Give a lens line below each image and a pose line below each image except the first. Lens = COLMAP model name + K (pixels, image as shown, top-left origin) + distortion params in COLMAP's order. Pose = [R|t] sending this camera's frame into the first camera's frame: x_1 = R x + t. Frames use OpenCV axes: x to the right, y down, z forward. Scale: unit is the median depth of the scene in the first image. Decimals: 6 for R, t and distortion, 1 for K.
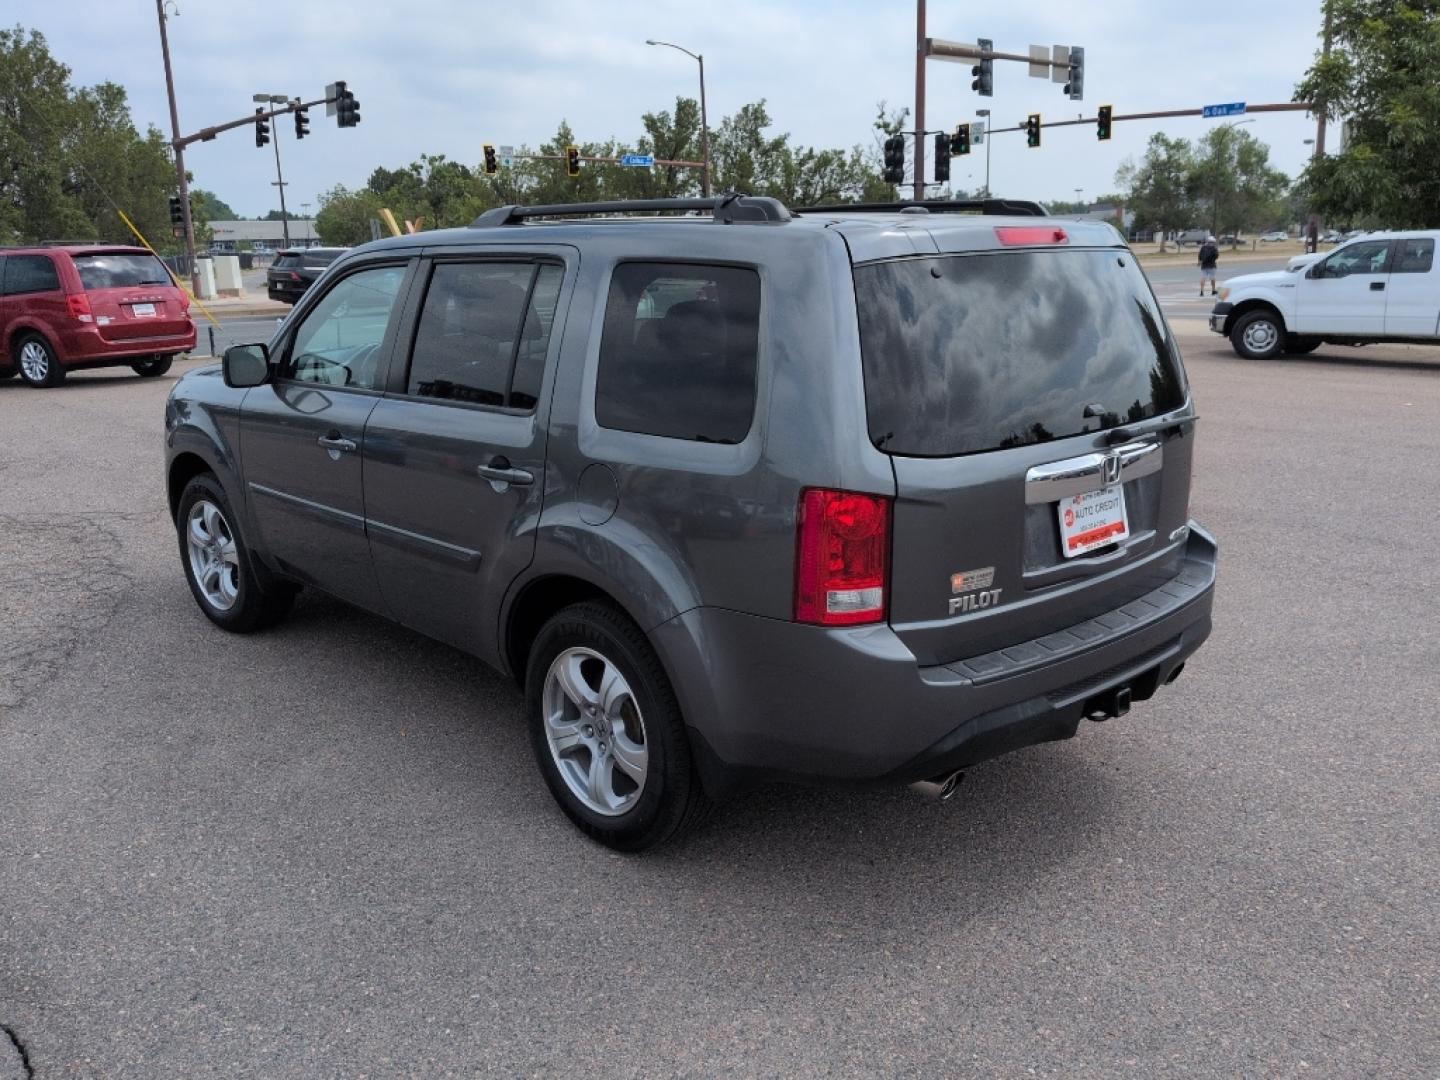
lens RADIAL K [[1219.5, 0, 720.0], [0, 1219.5, 540.0], [0, 0, 1]] dist [0.082177, -0.146534]
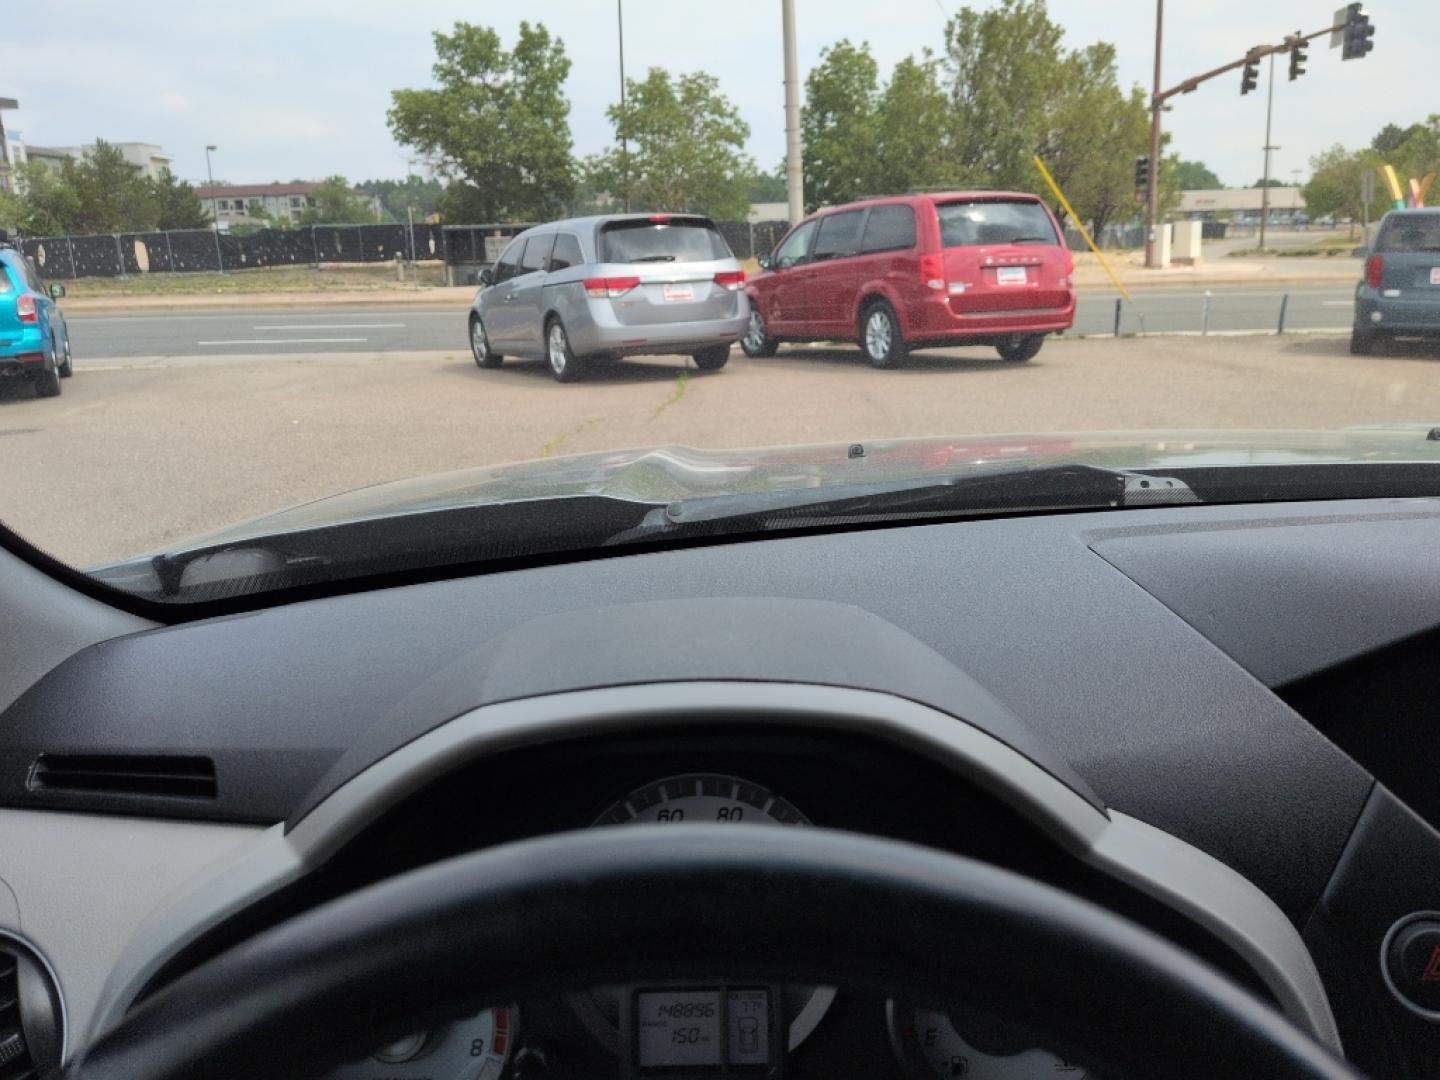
lens RADIAL K [[1231.3, 0, 718.5], [0, 1231.3, 533.0], [0, 0, 1]] dist [0.061633, -0.114450]
pose [[0.741002, 0.161518, -0.651788, -0.026667], [-0.151511, 0.985826, 0.072046, -0.020232], [0.654187, 0.045367, 0.754971, 0.109646]]
